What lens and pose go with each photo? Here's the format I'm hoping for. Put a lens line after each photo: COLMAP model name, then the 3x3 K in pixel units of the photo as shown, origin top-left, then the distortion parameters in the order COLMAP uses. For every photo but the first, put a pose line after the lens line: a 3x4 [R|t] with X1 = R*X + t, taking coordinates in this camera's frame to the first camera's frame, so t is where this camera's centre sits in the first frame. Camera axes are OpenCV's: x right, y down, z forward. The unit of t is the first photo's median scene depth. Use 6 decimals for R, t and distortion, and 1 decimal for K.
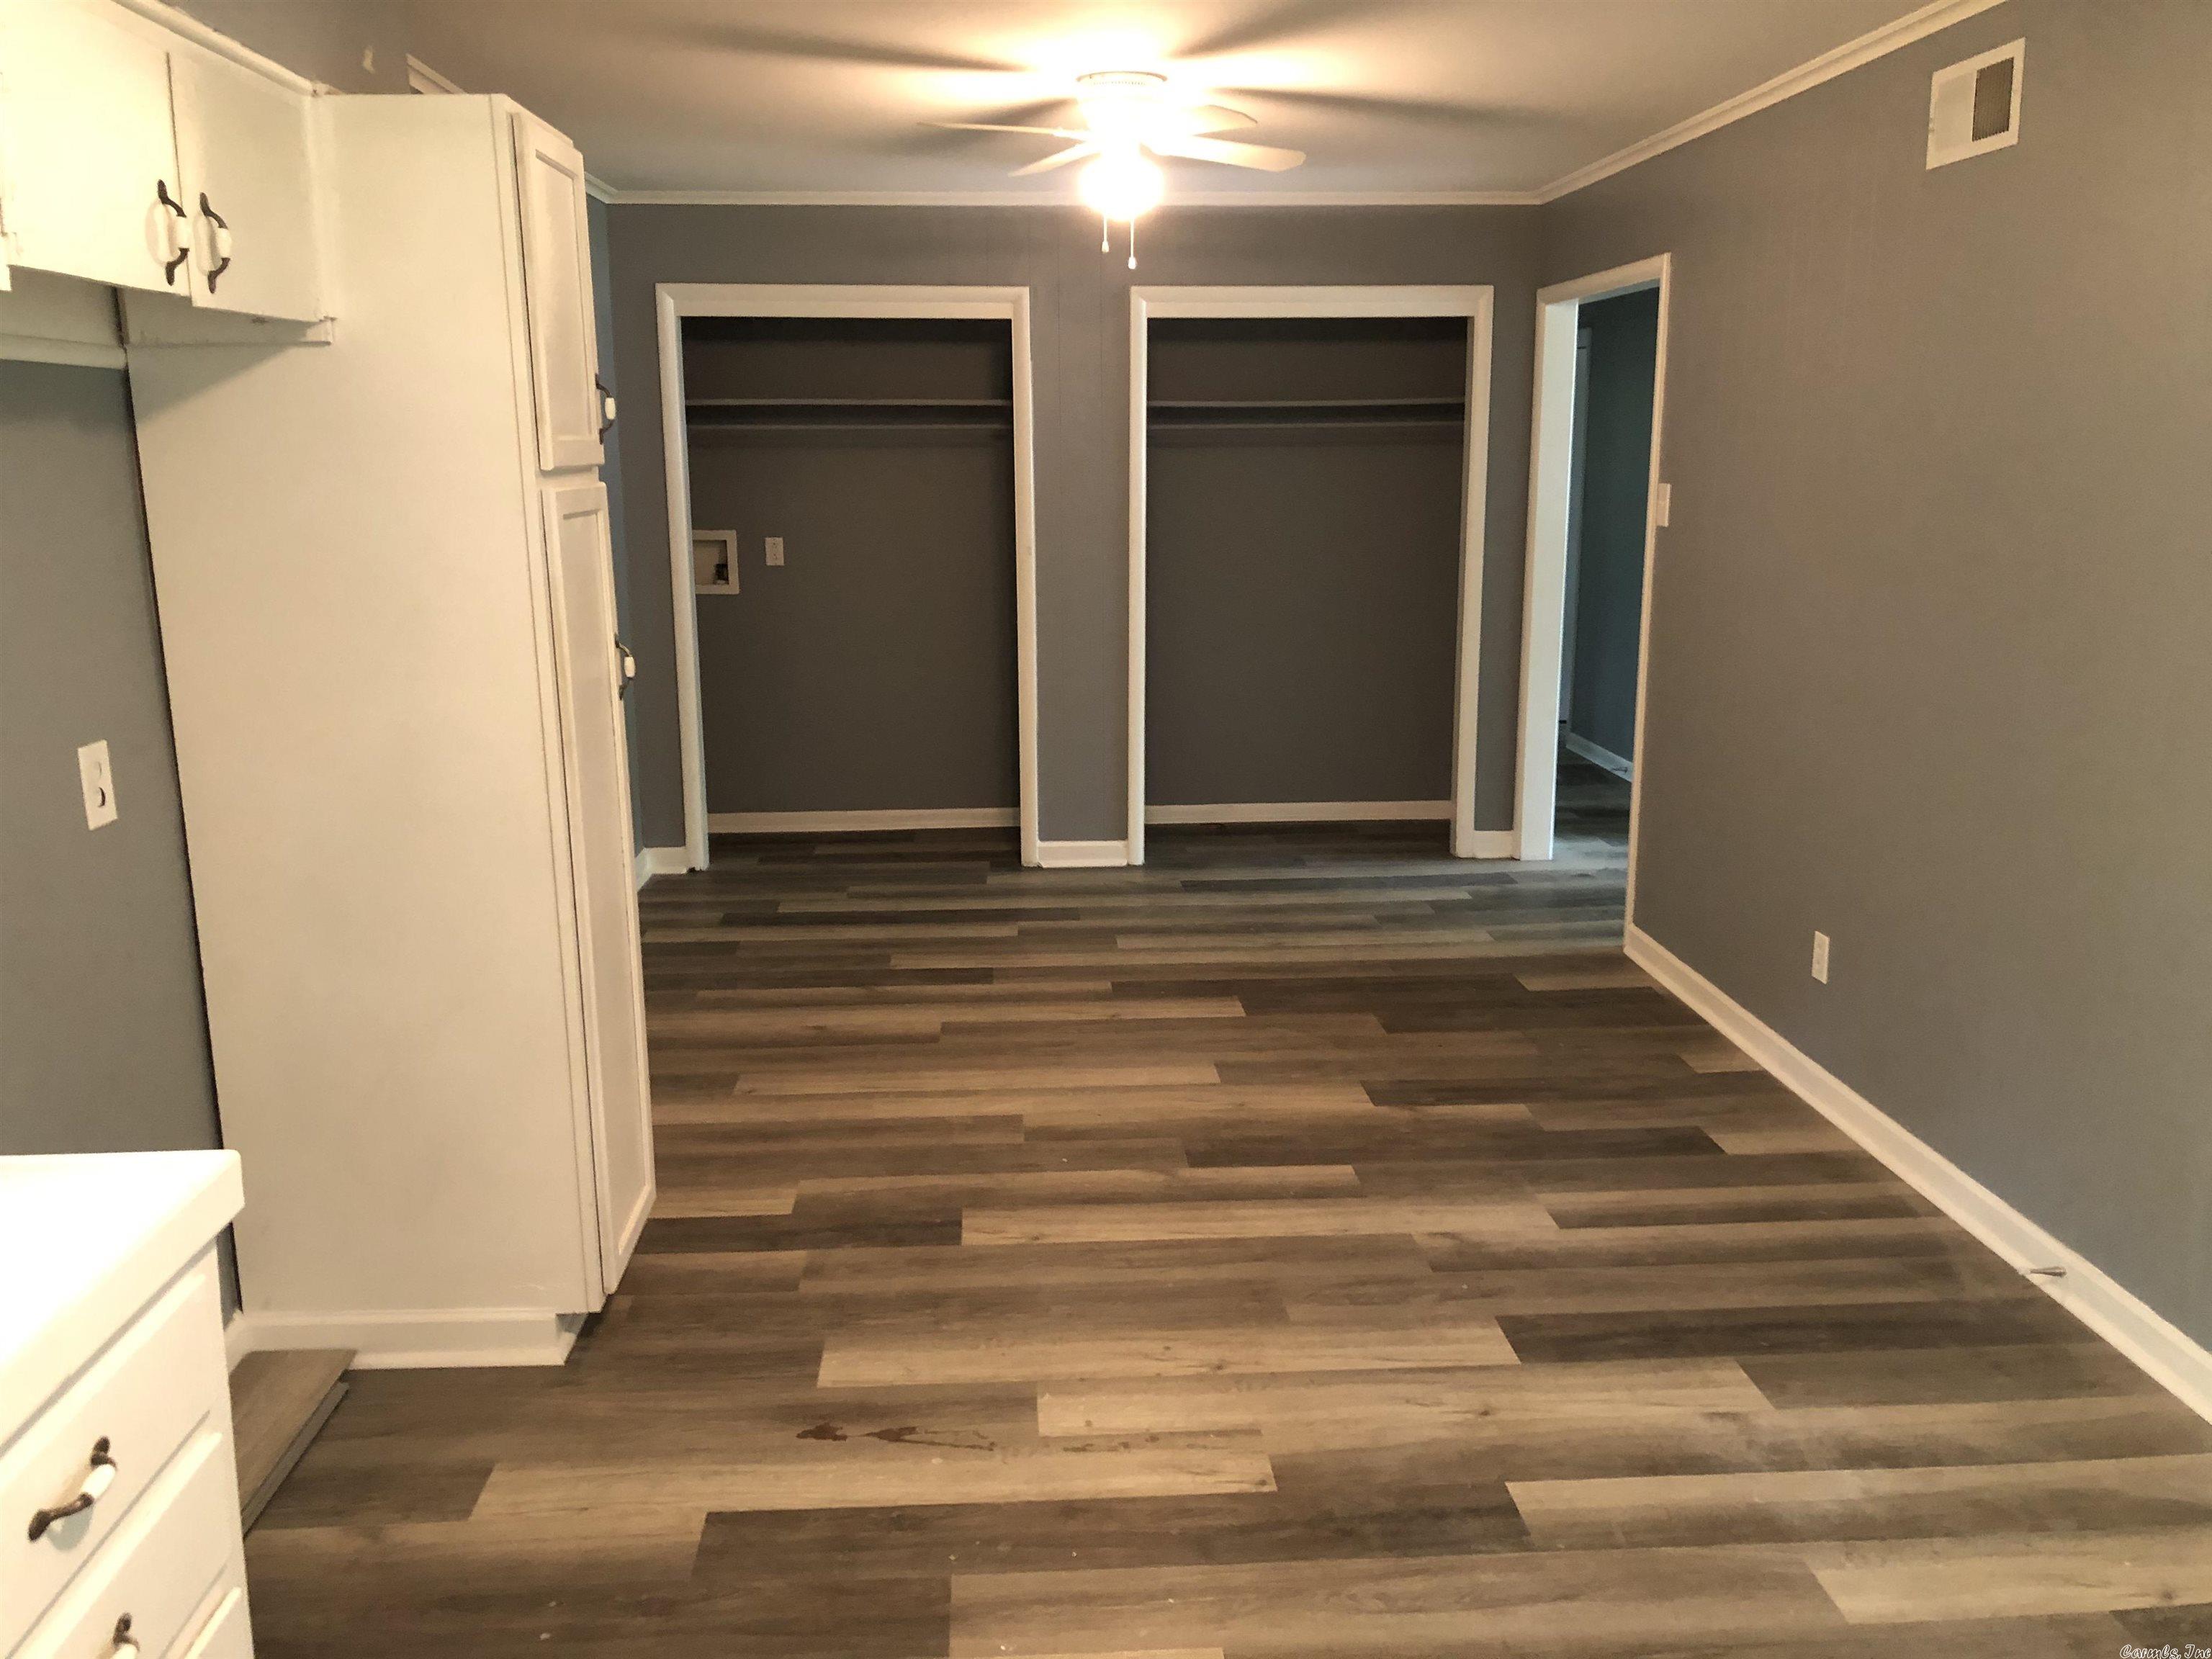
lens RADIAL K [[1822.1, 0, 1101.9], [0, 1822.1, 823.9], [0, 0, 1]] dist [0.047437, -0.051239]
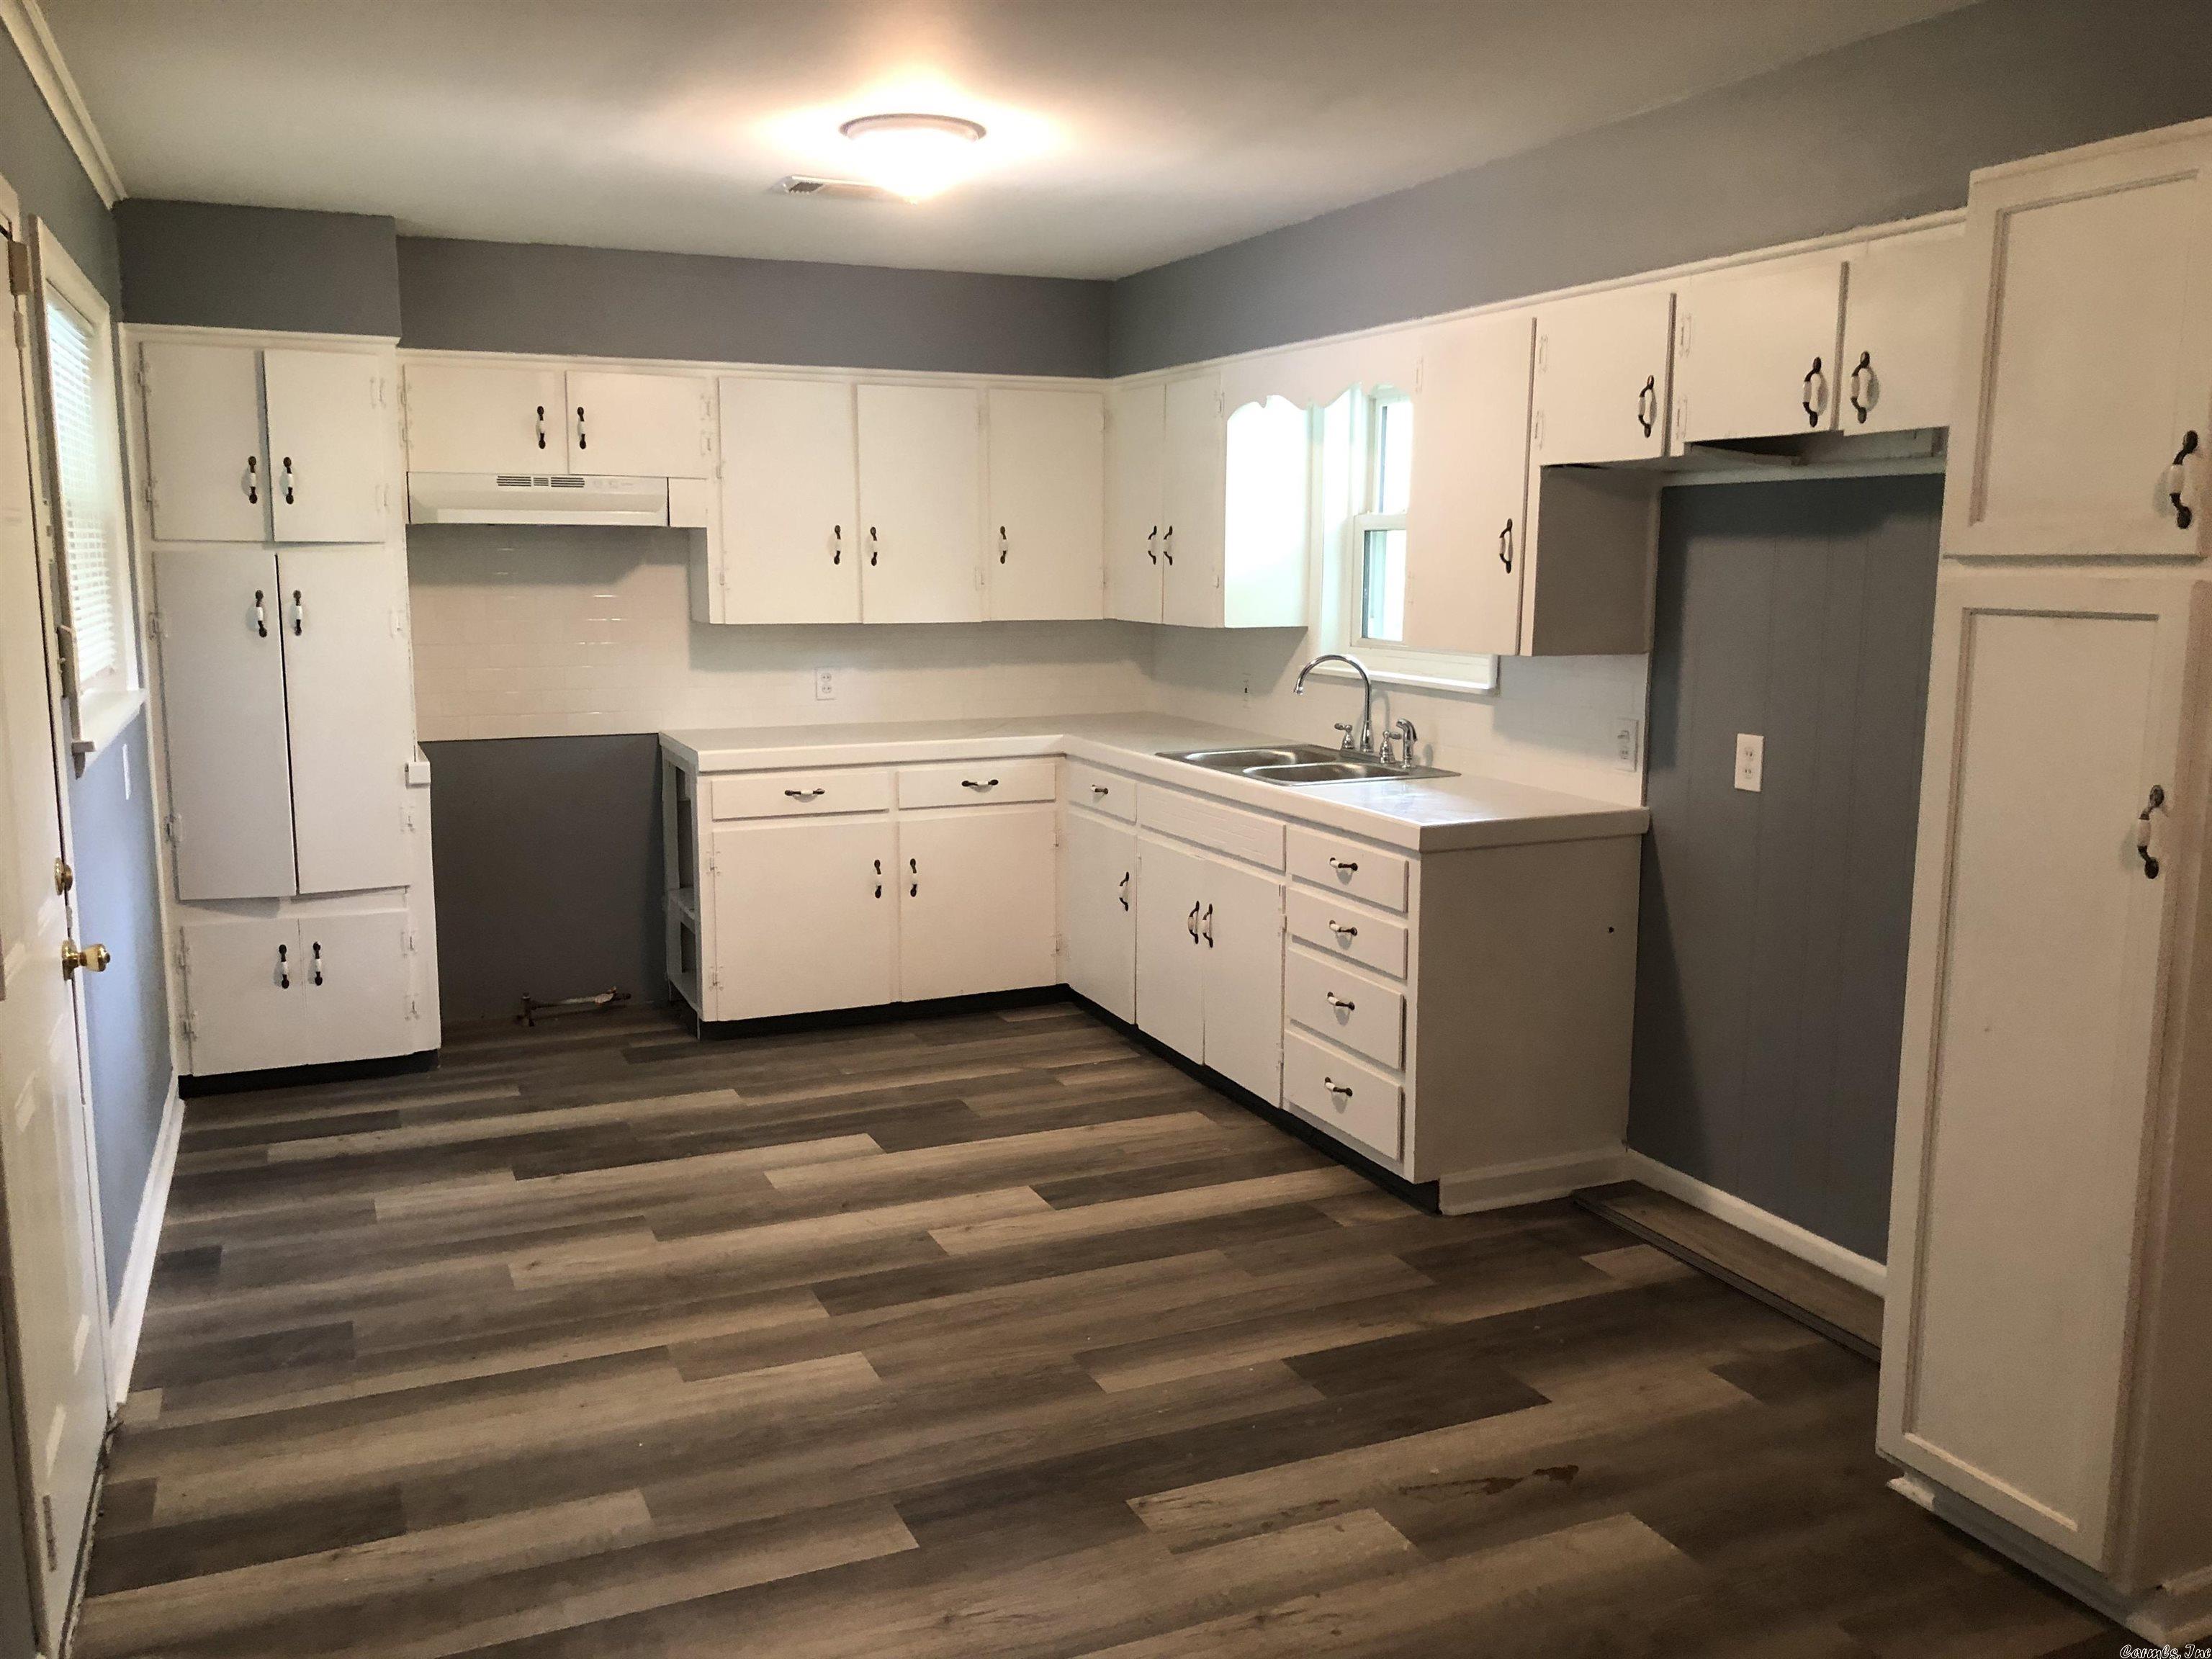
lens RADIAL K [[1822.1, 0, 1104.0], [0, 1822.1, 833.3], [0, 0, 1]] dist [0.047437, -0.051239]
pose [[-0.936676, 0.059865, -0.345043, 0.459344], [-0.066010, 0.937437, 0.341840, -0.373806], [0.343921, 0.342970, -0.874123, 1.818759]]
